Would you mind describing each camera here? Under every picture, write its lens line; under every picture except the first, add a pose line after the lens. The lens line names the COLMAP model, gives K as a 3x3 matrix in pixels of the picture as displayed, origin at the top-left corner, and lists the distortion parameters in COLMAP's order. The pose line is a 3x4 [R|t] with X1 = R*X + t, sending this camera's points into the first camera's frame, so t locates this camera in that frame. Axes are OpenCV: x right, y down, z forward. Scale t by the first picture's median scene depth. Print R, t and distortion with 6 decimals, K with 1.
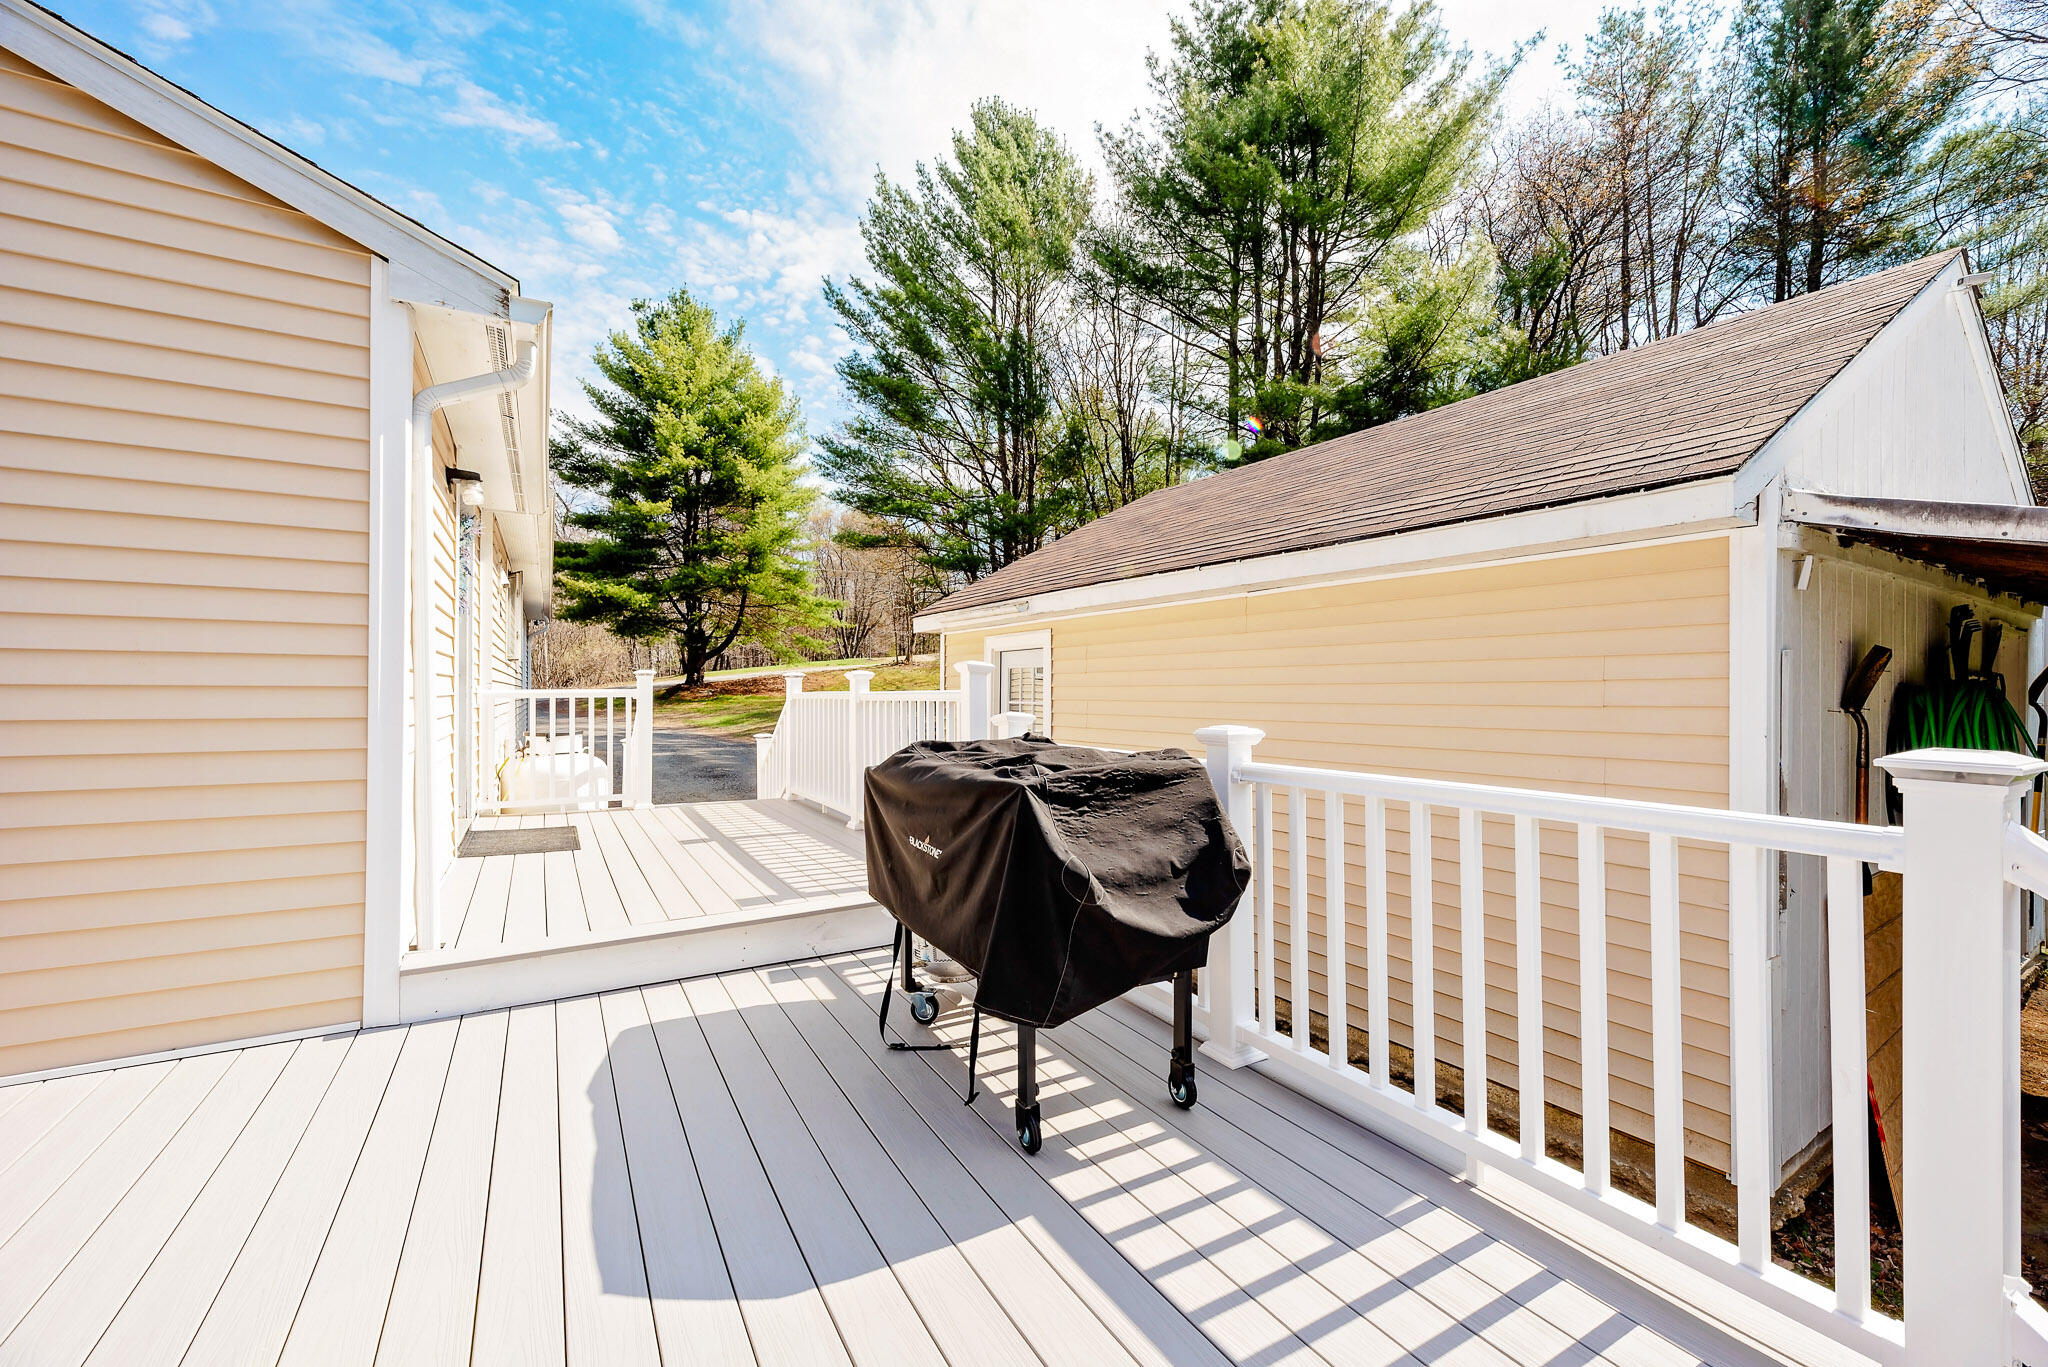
lens RADIAL K [[847.9, 0, 1051.2], [0, 847.9, 678.8], [0, 0, 1]] dist [-0.001513, -0.000020]
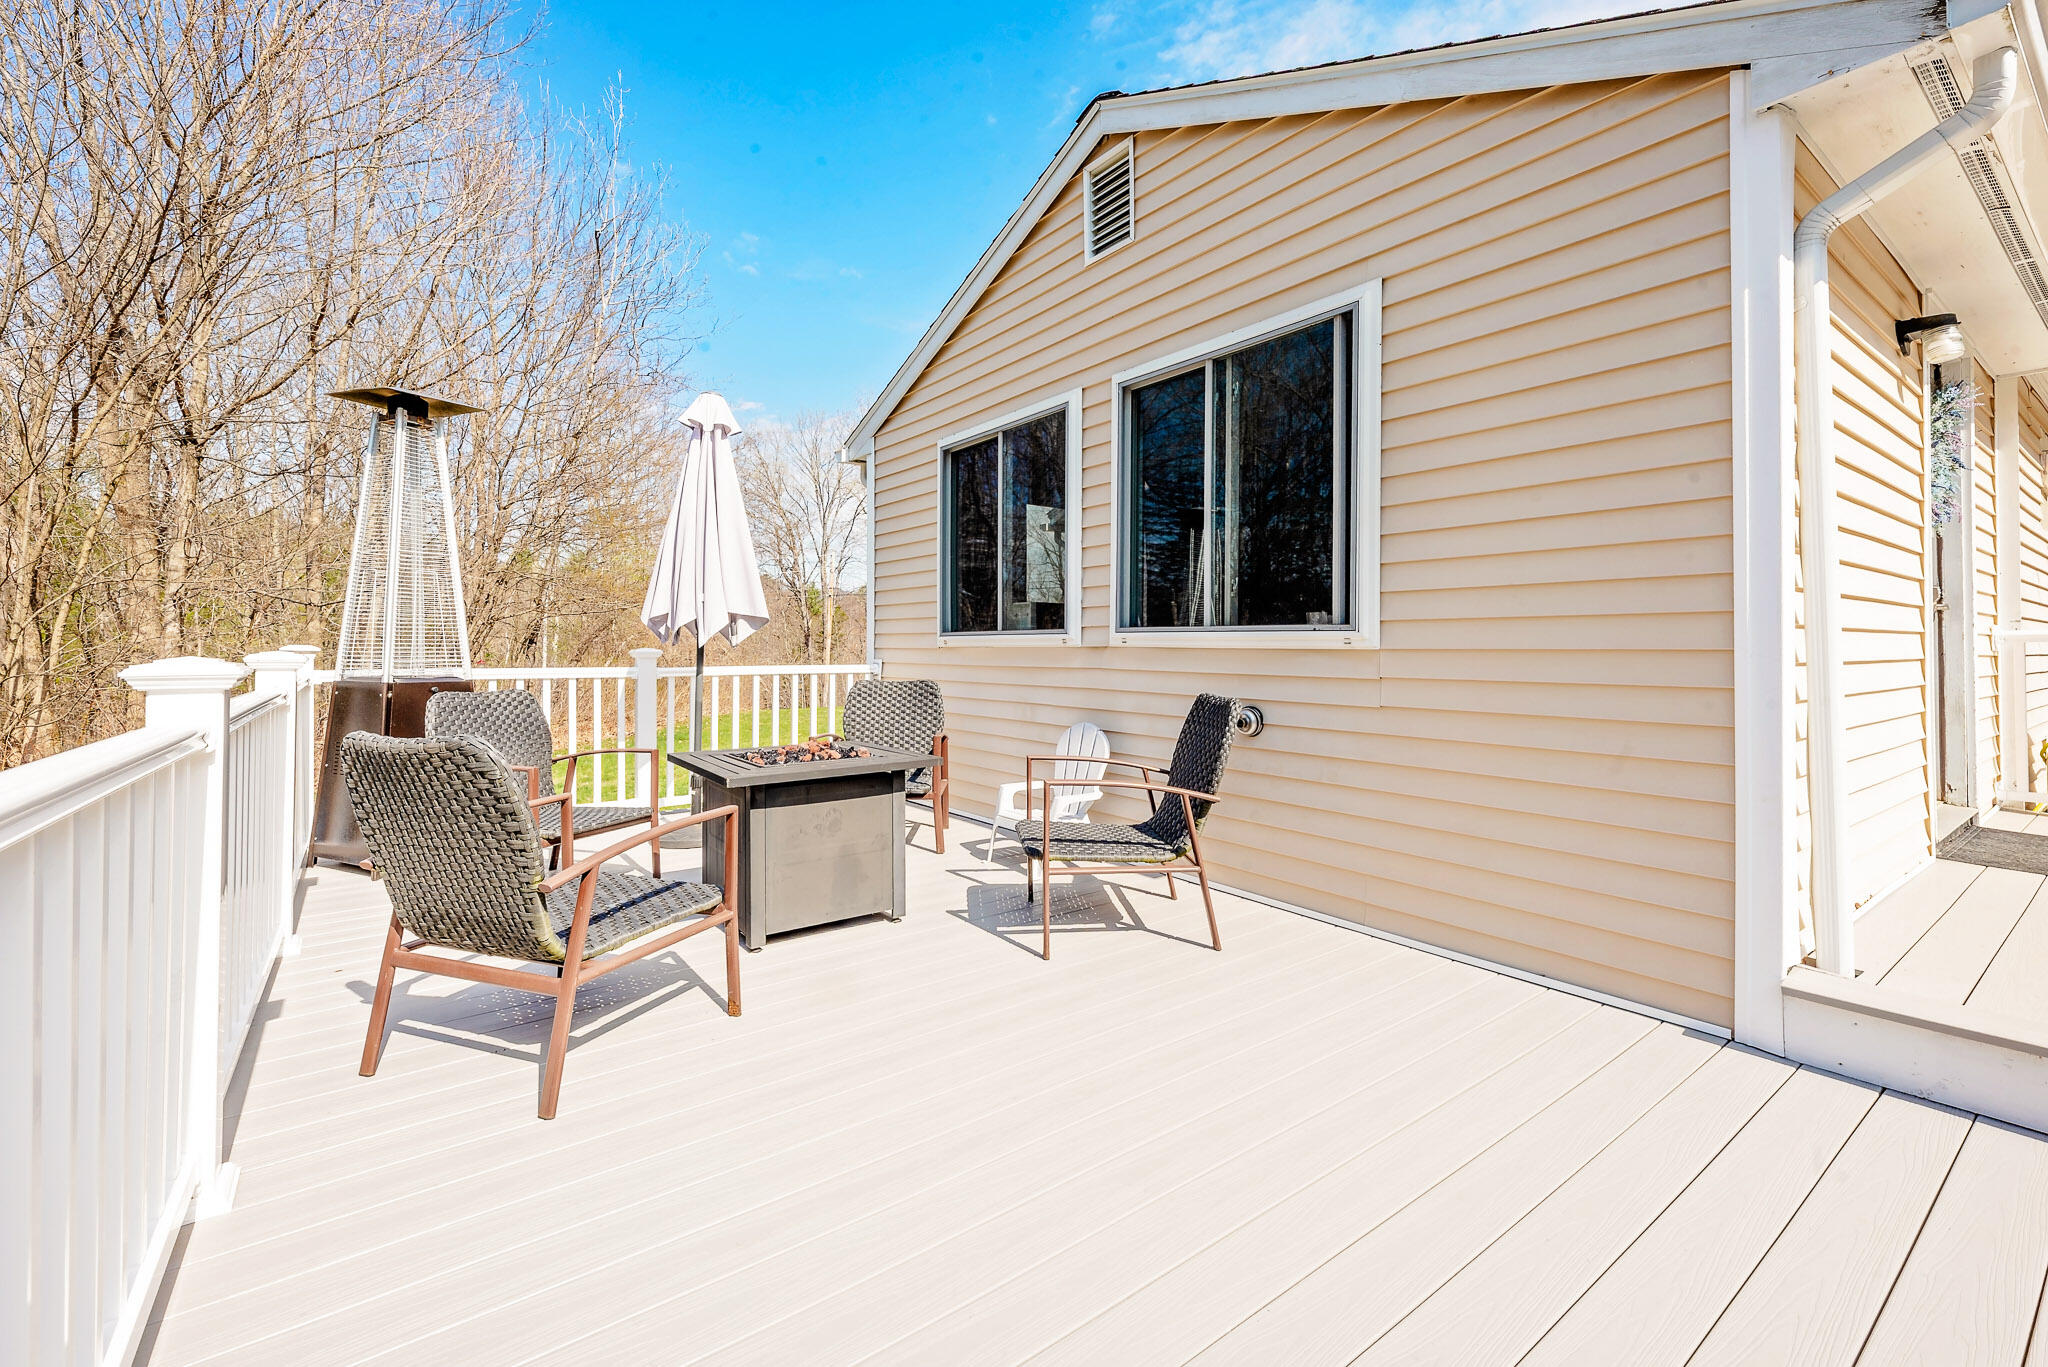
lens RADIAL K [[830.0, 0, 1024.2], [0, 830.0, 637.1], [0, 0, 1]] dist [0.000731, 0.000356]
pose [[0.068107, -0.018201, -0.997512, -0.074156], [0.015010, 0.999739, -0.017217, 0.037898], [0.997565, -0.013800, 0.068363, 0.278021]]
